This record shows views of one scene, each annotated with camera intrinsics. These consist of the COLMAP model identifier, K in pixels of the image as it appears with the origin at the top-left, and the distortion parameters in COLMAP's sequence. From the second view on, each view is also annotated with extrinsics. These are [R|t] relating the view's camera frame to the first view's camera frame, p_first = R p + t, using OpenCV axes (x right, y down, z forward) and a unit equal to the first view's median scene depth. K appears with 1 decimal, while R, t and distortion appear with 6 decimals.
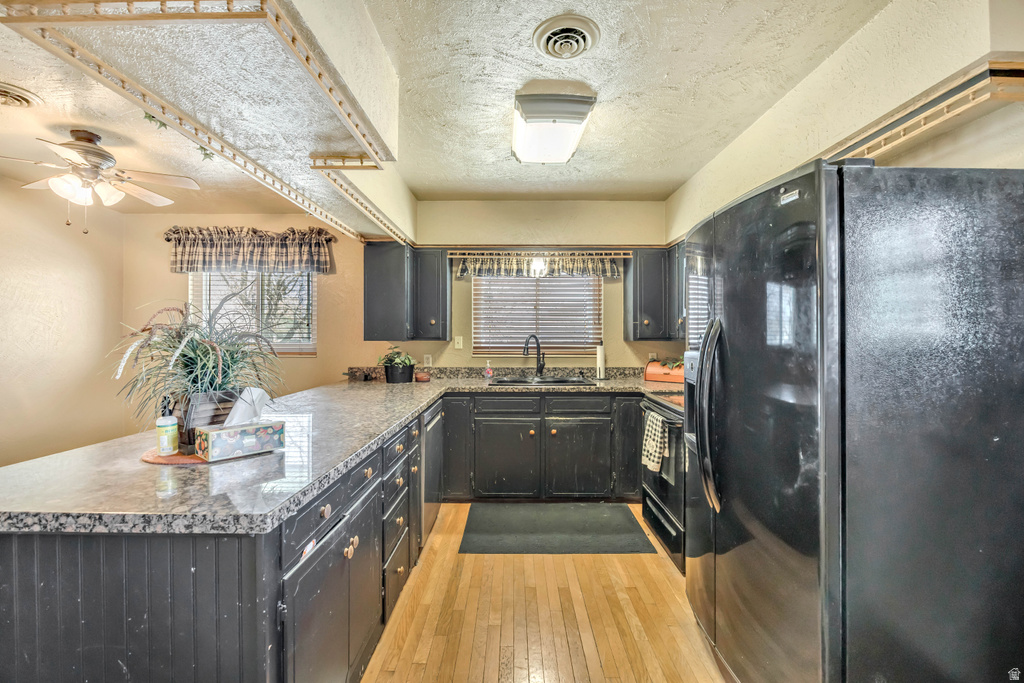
lens RADIAL K [[443.9, 0, 513.4], [0, 443.9, 340.6], [0, 0, 1]] dist [-0.016982, 0.000058]
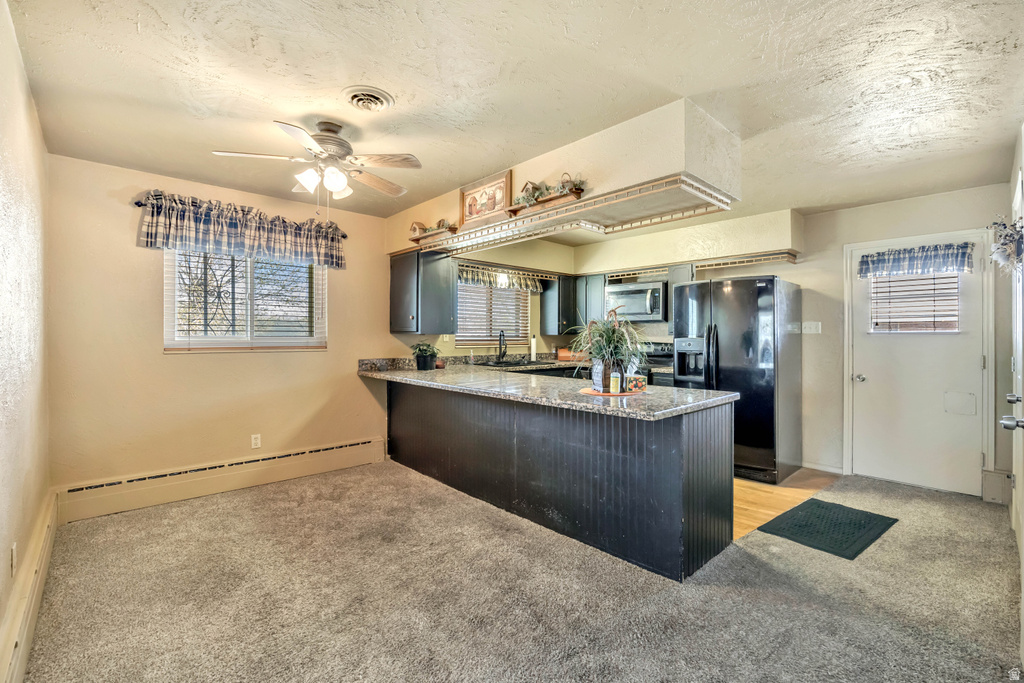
lens RADIAL K [[443.9, 0, 508.9], [0, 443.9, 338.1], [0, 0, 1]] dist [-0.016982, 0.000058]
pose [[0.739807, -0.001711, 0.672817, -0.829721], [-0.000783, 0.999994, 0.003405, 0.005387], [-0.672819, -0.003046, 0.739801, -0.021943]]
